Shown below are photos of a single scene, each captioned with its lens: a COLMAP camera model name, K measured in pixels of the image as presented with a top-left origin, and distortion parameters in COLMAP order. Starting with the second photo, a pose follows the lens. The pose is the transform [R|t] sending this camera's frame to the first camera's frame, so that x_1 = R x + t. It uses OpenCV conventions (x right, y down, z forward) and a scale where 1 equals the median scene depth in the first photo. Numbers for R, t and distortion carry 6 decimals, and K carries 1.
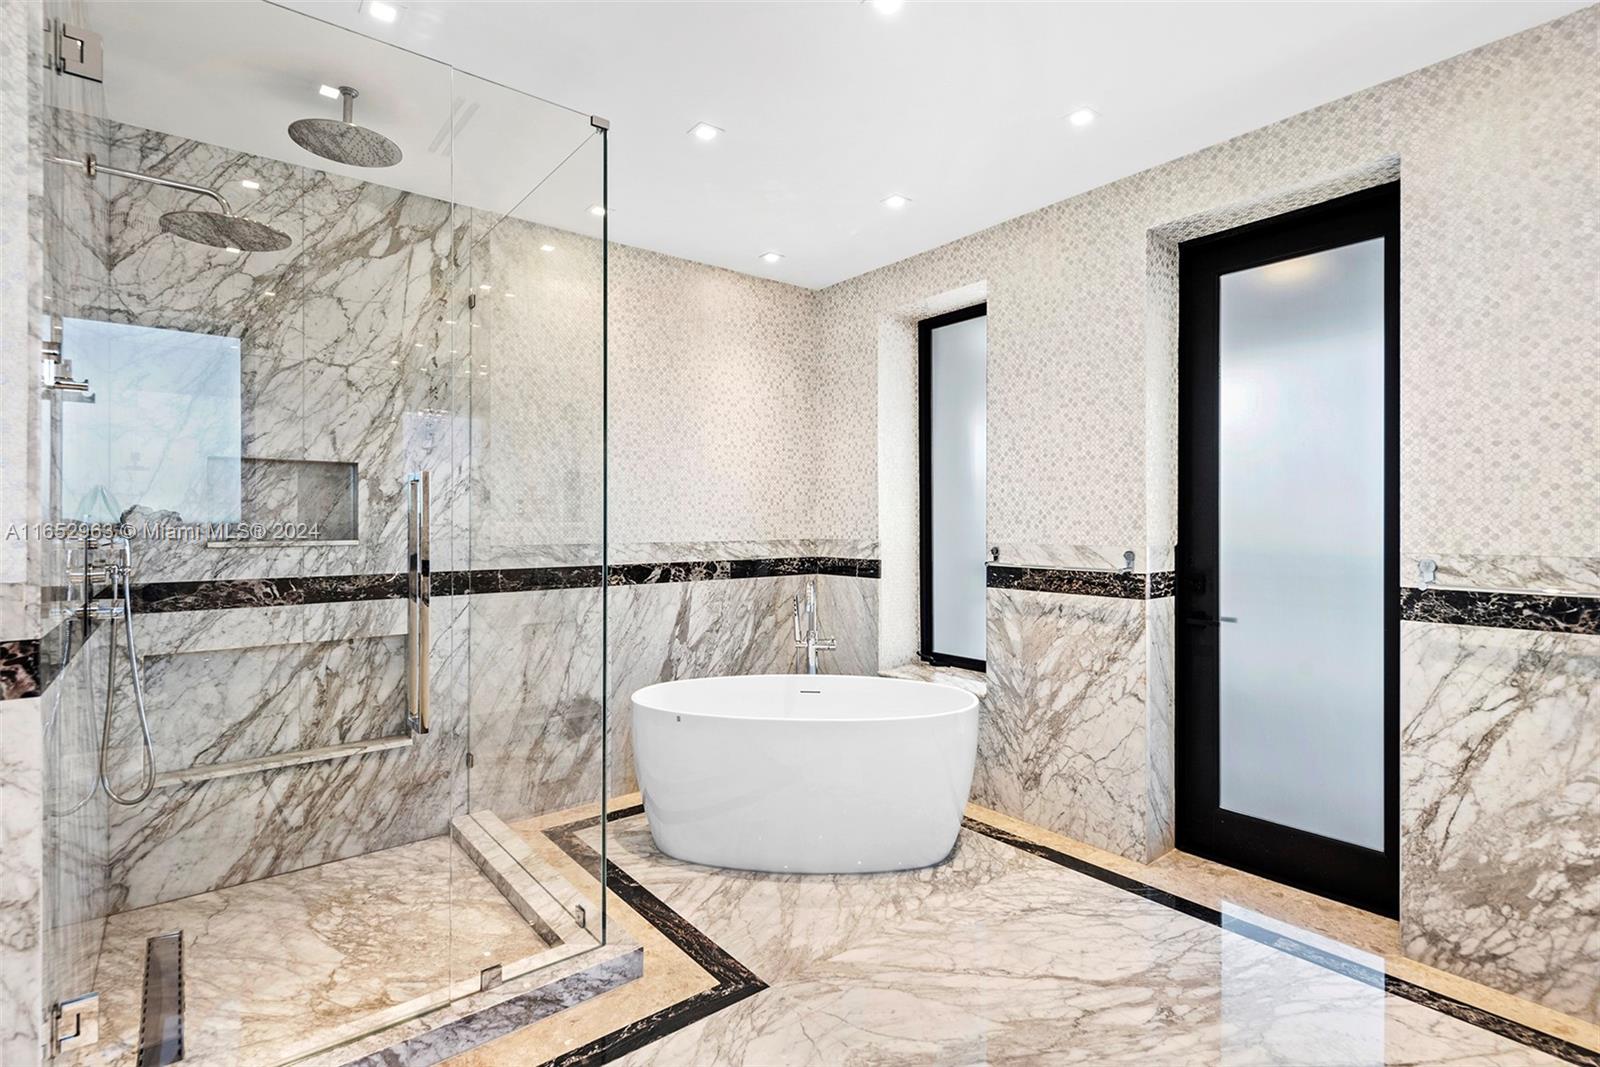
lens RADIAL K [[805.9, 0, 851.1], [0, 805.9, 522.6], [0, 0, 1]] dist [0.019141, -0.008047]
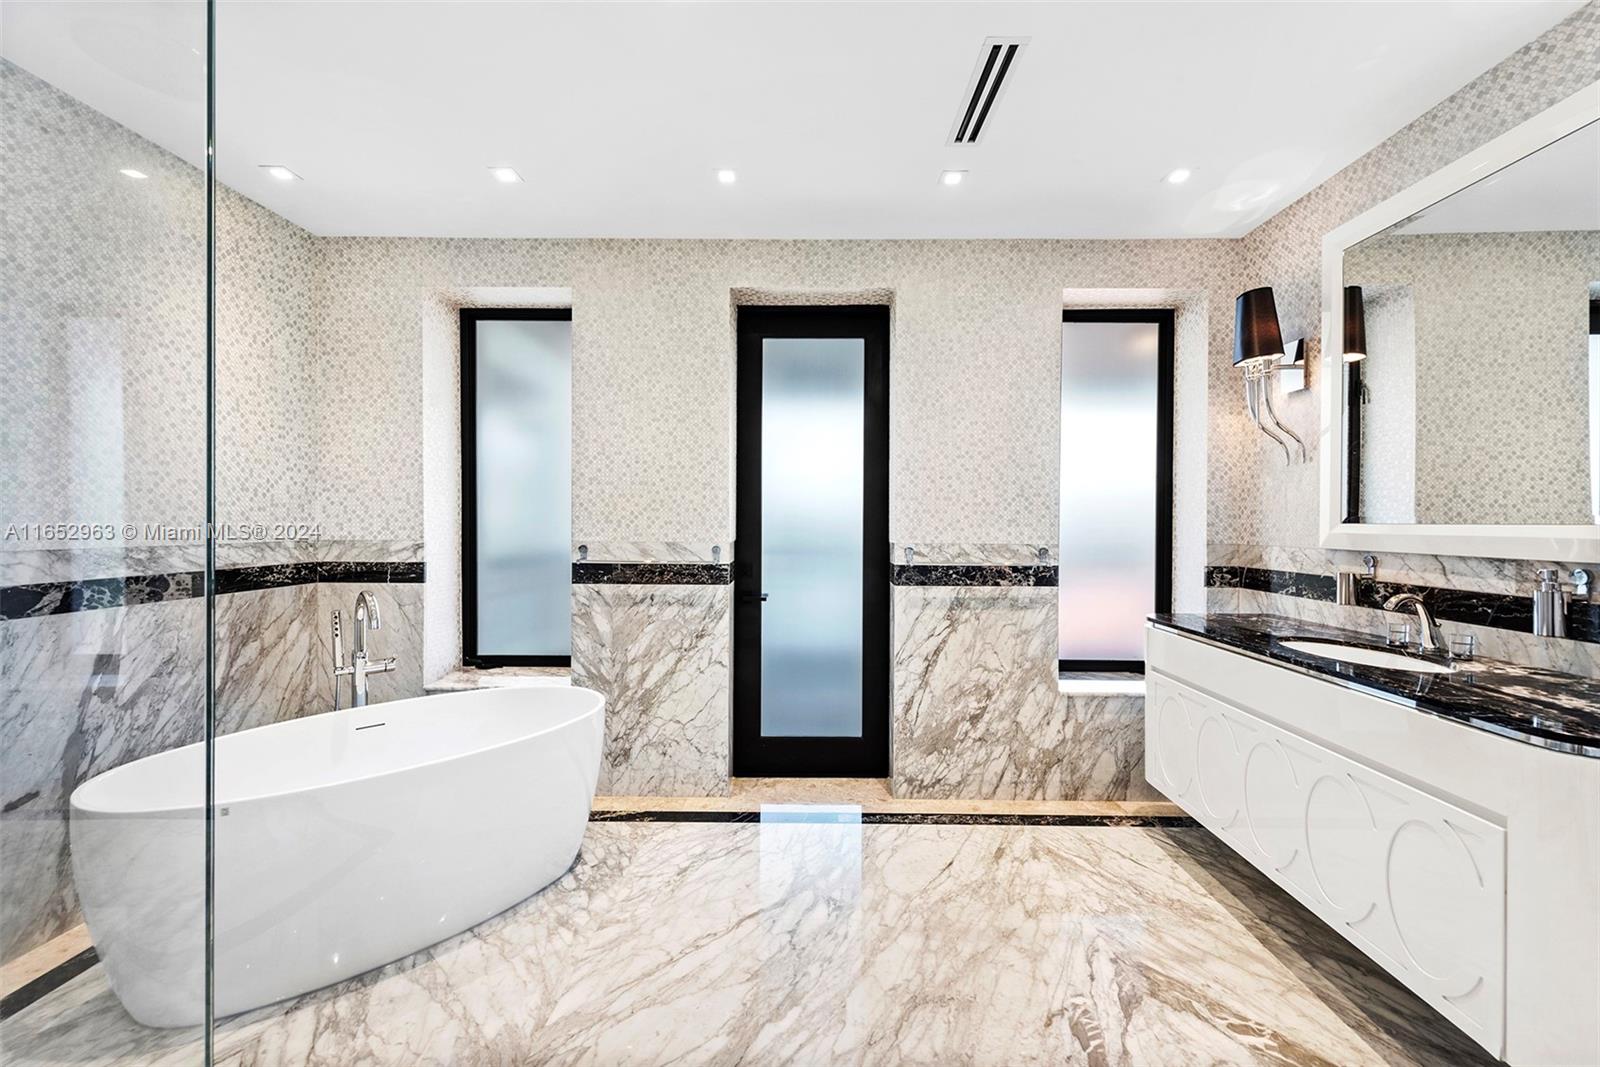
lens RADIAL K [[626.9, 0, 802.9], [0, 626.9, 526.7], [0, 0, 1]] dist [0.015132, -0.003500]
pose [[0.642442, 0.000372, 0.766334, -0.294449], [-0.006929, 0.999962, 0.005324, 0.000049], [-0.766303, -0.008730, 0.642420, 0.282936]]
